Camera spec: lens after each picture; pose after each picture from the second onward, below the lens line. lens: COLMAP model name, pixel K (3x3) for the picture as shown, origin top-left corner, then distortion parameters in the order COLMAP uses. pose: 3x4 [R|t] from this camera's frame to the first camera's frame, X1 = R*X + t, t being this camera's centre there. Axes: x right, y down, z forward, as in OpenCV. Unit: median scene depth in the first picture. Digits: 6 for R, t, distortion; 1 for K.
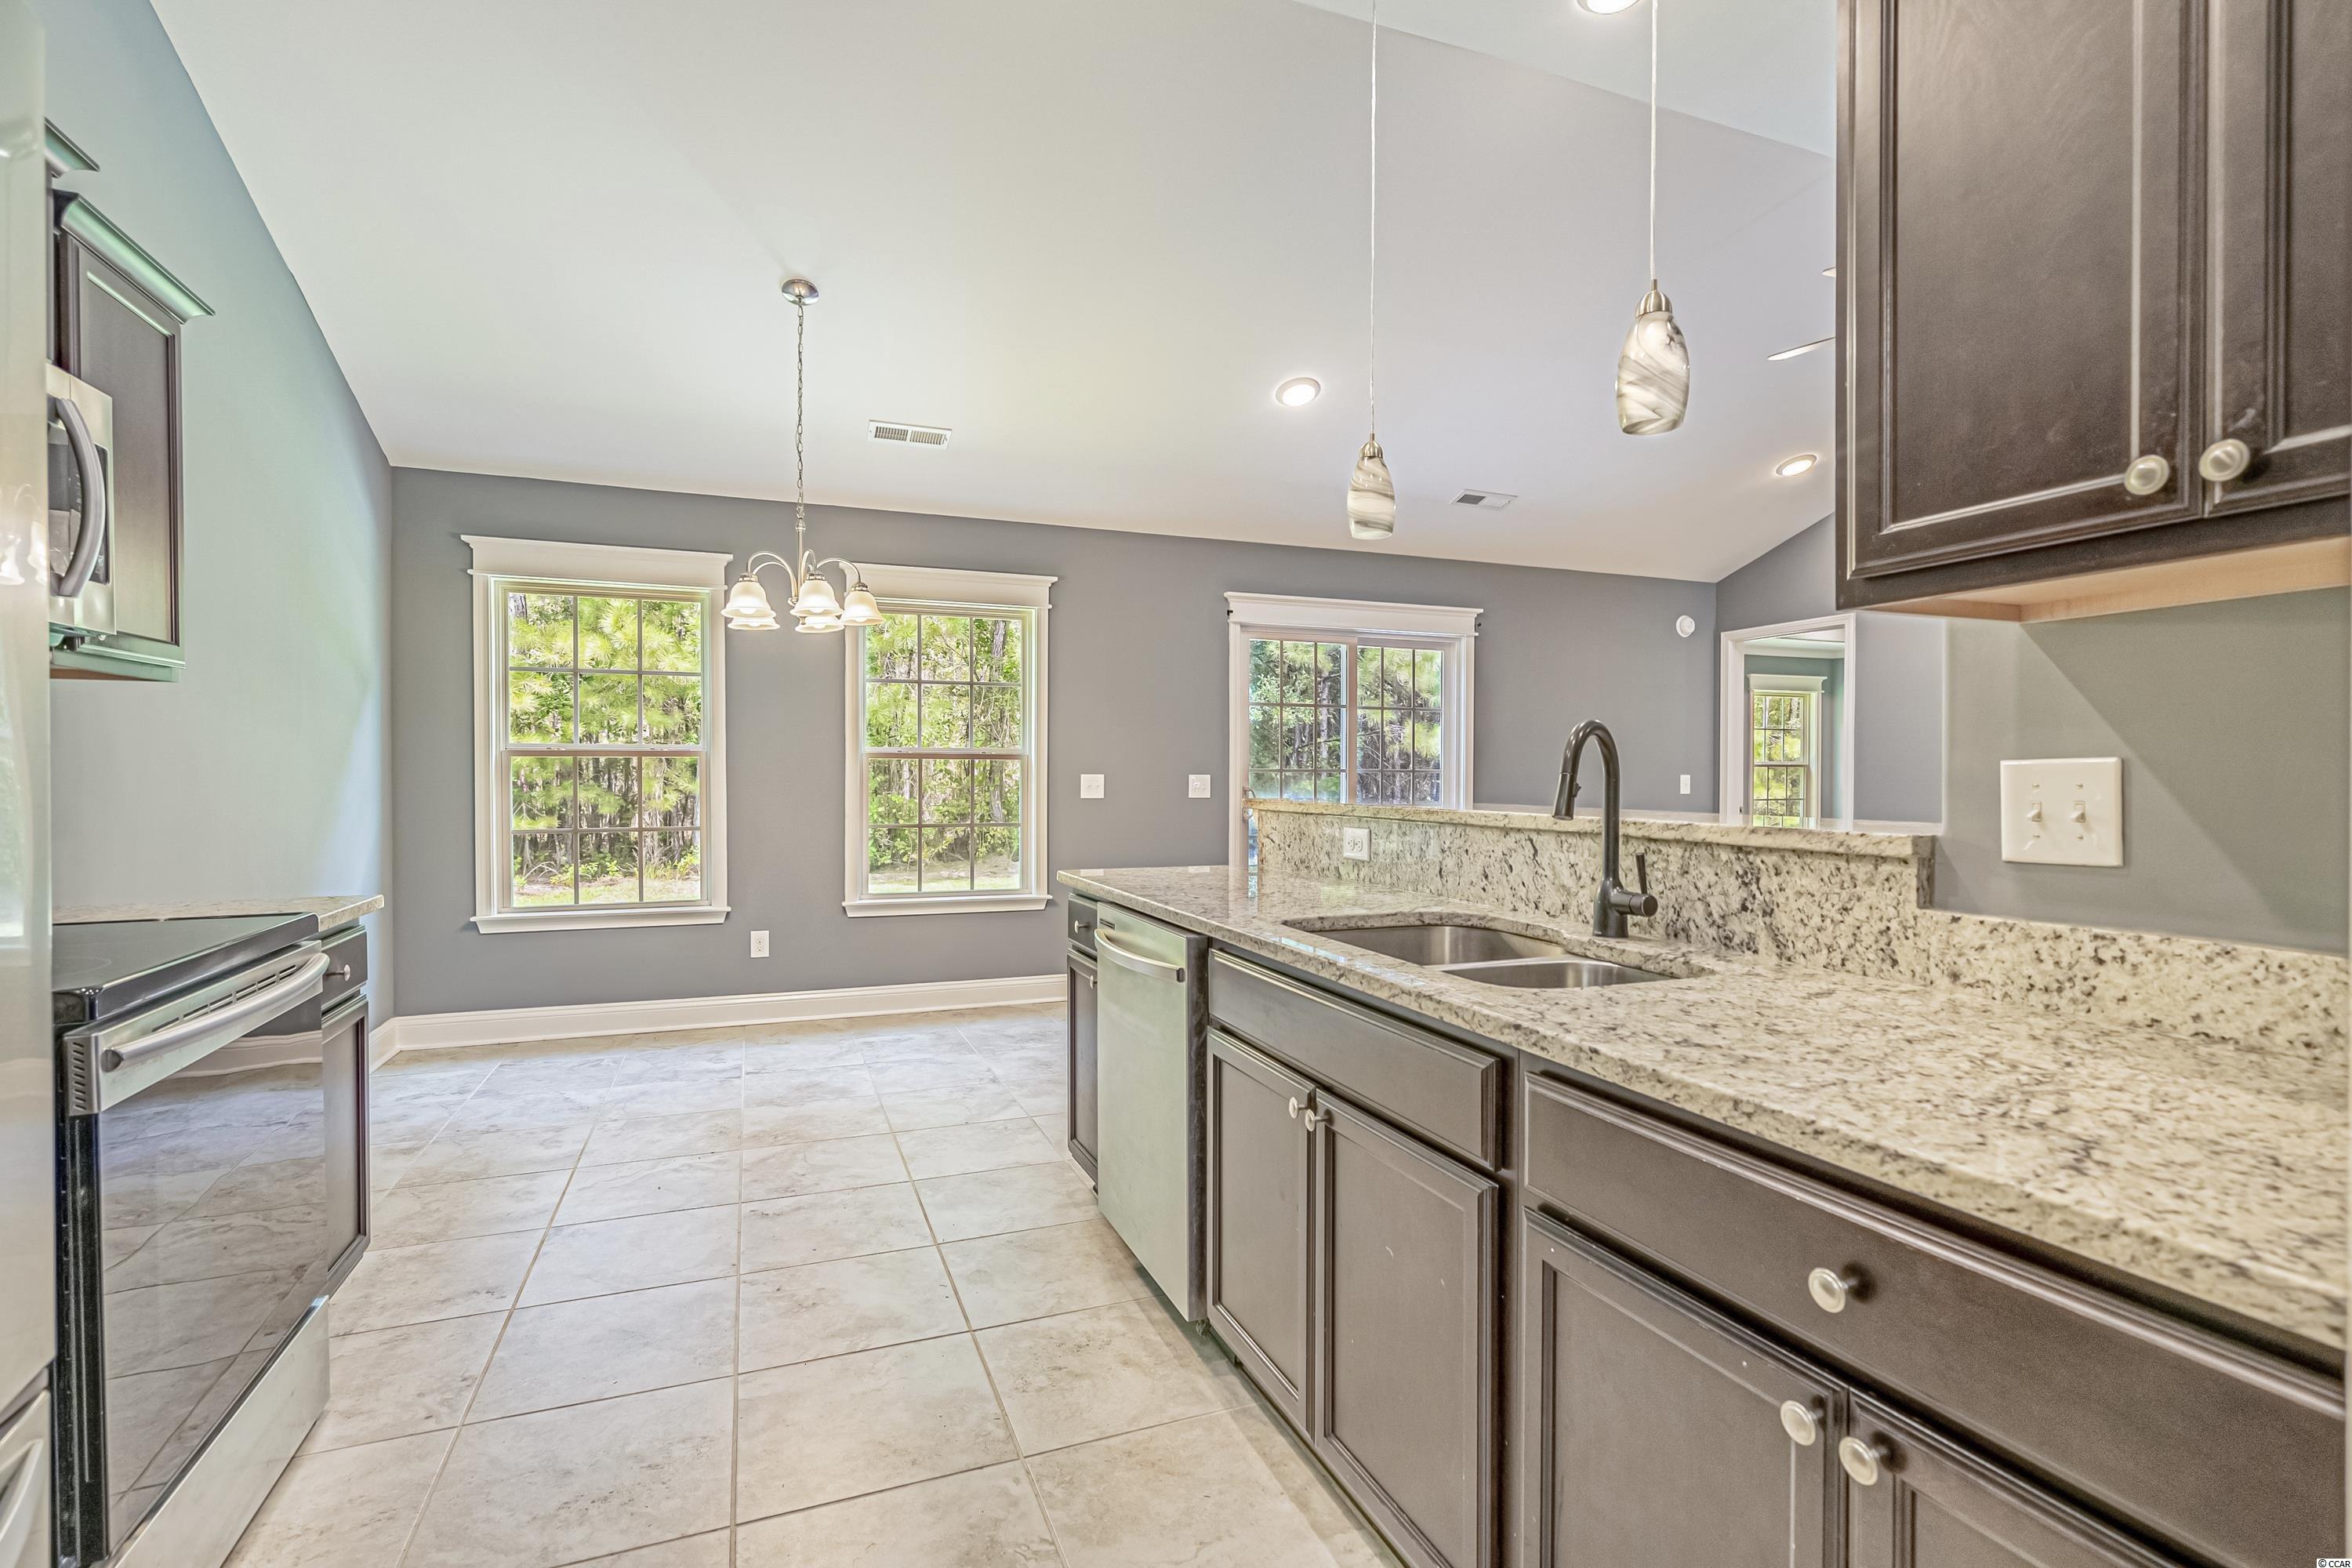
lens RADIAL K [[1087.8, 0, 1186.2], [0, 1087.8, 785.1], [0, 0, 1]] dist [-0.004159, 0.000050]
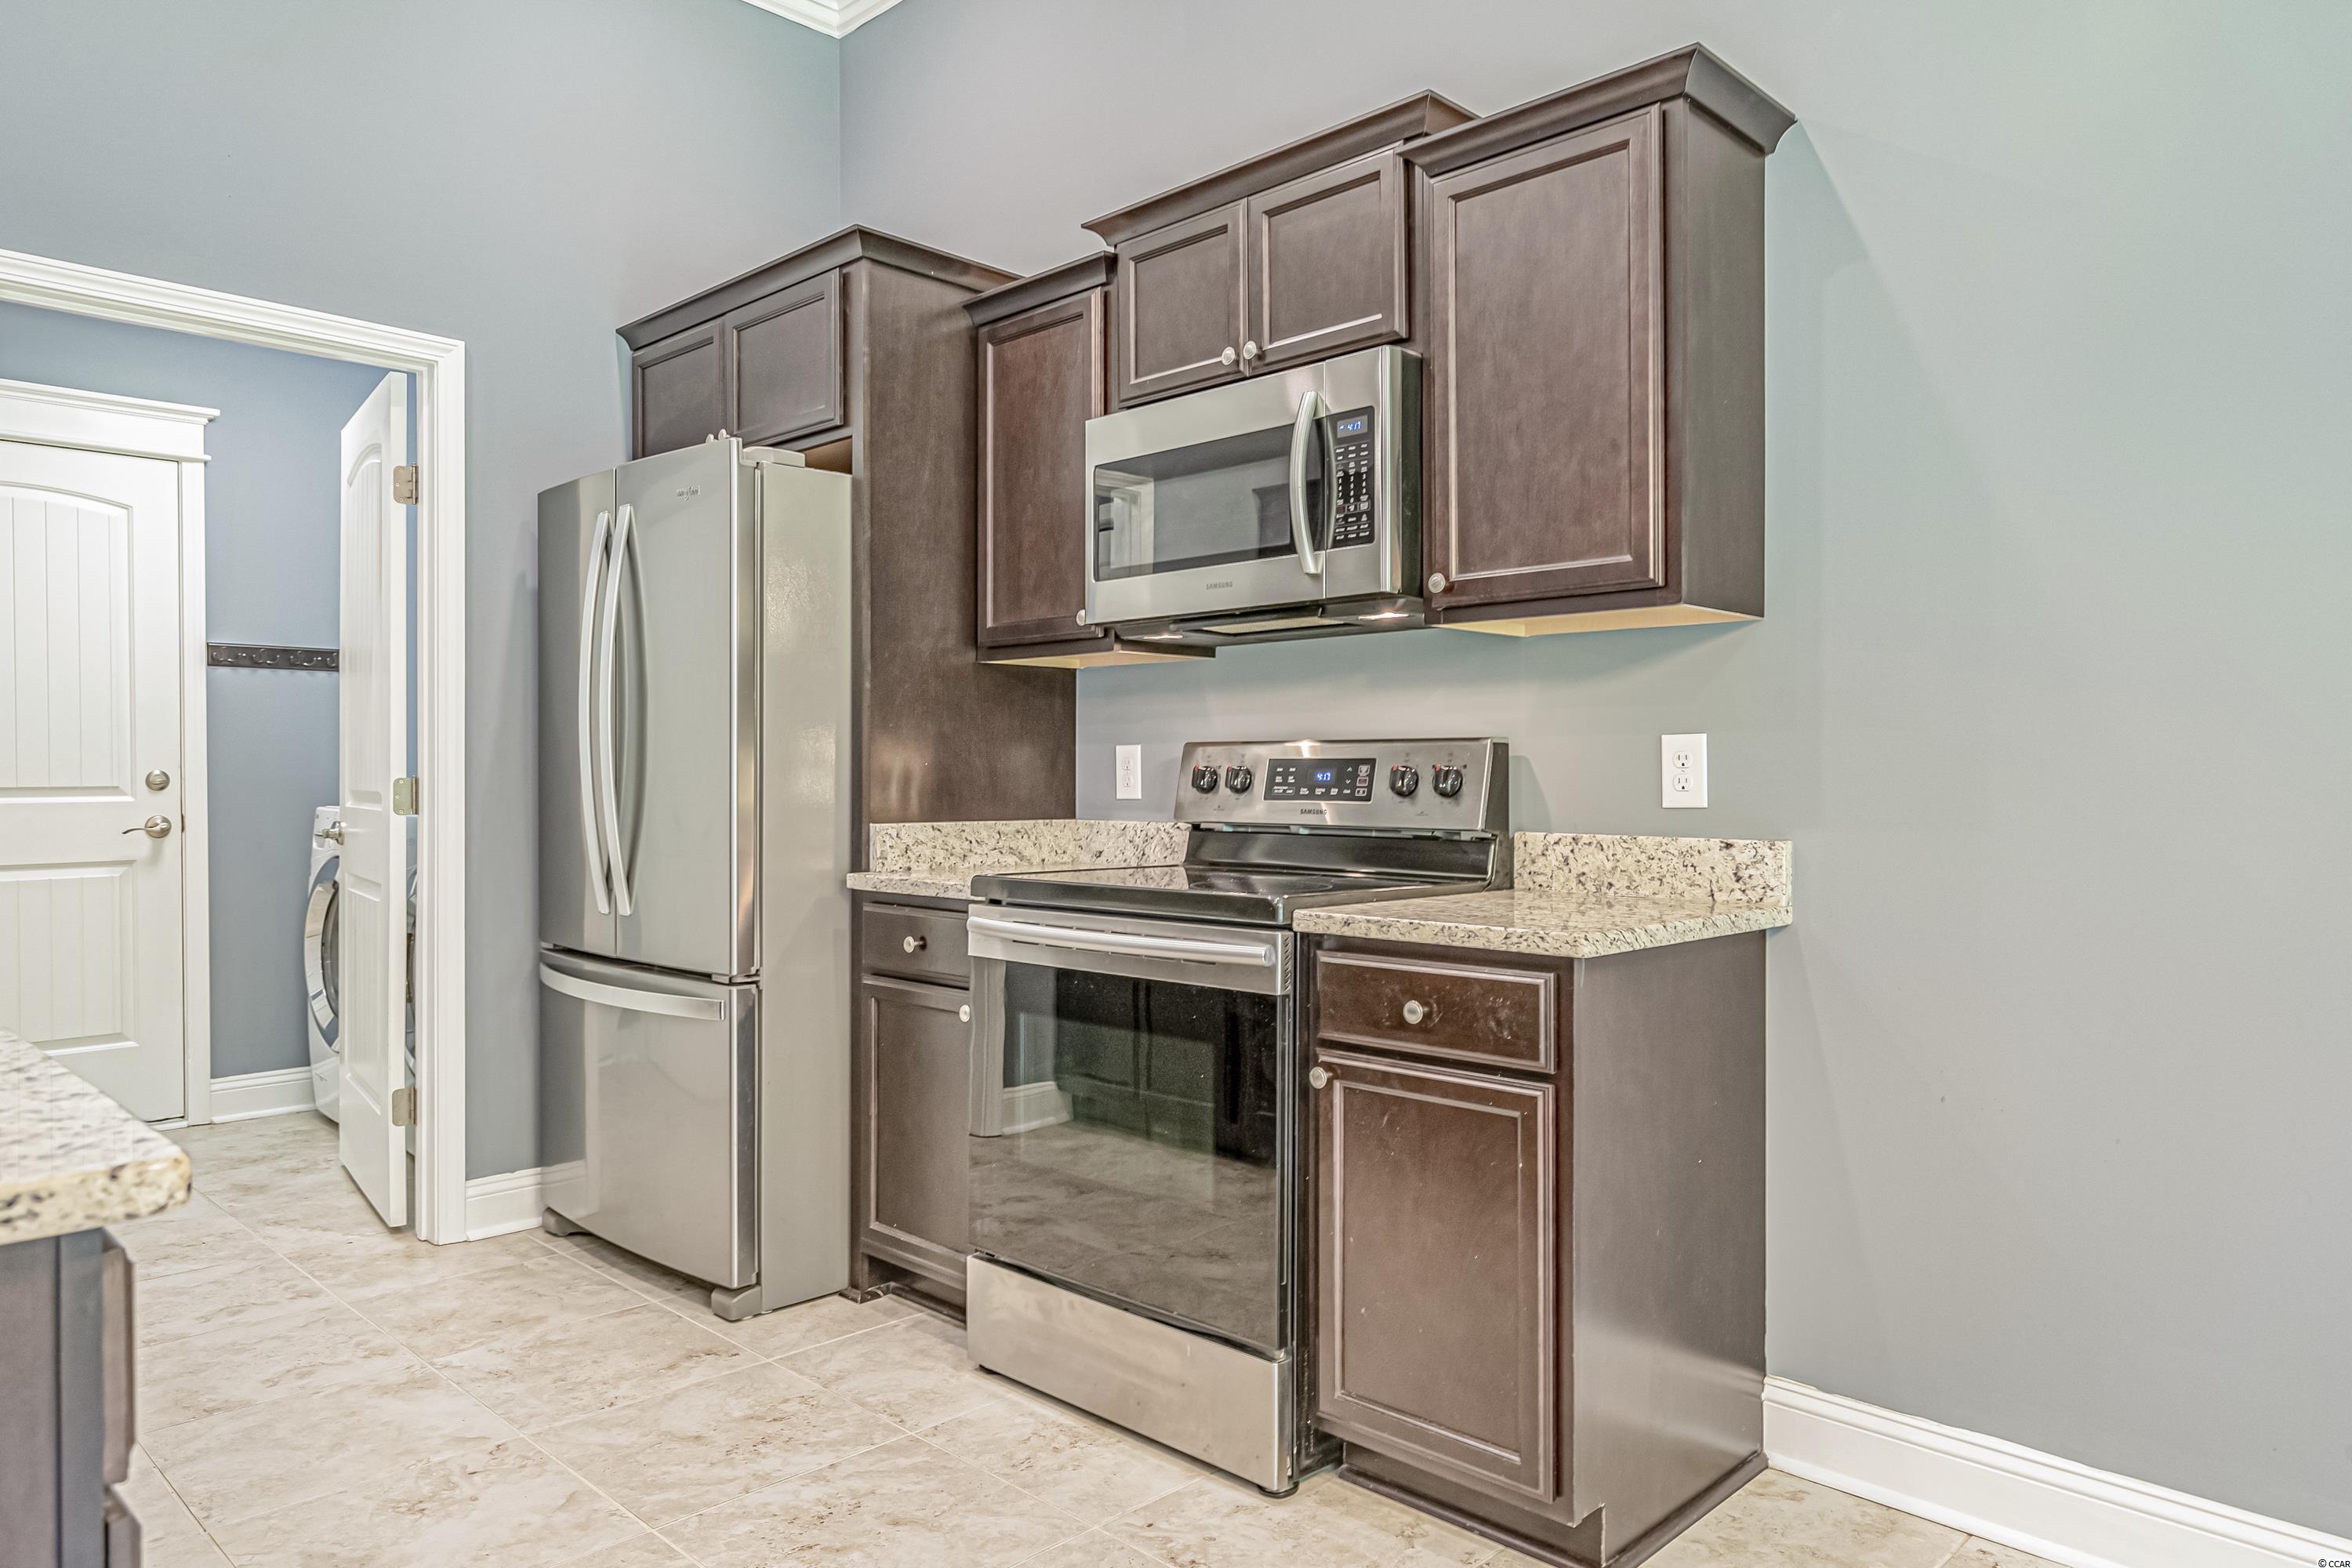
lens RADIAL K [[1532.6, 0, 1181.9], [0, 1532.6, 777.1], [0, 0, 1]] dist [0.007684, 0.001049]
pose [[-0.916301, -0.001824, -0.400487, -0.142698], [-0.008012, 0.999873, 0.013776, 0.004331], [0.400411, 0.015832, -0.916199, 1.123809]]
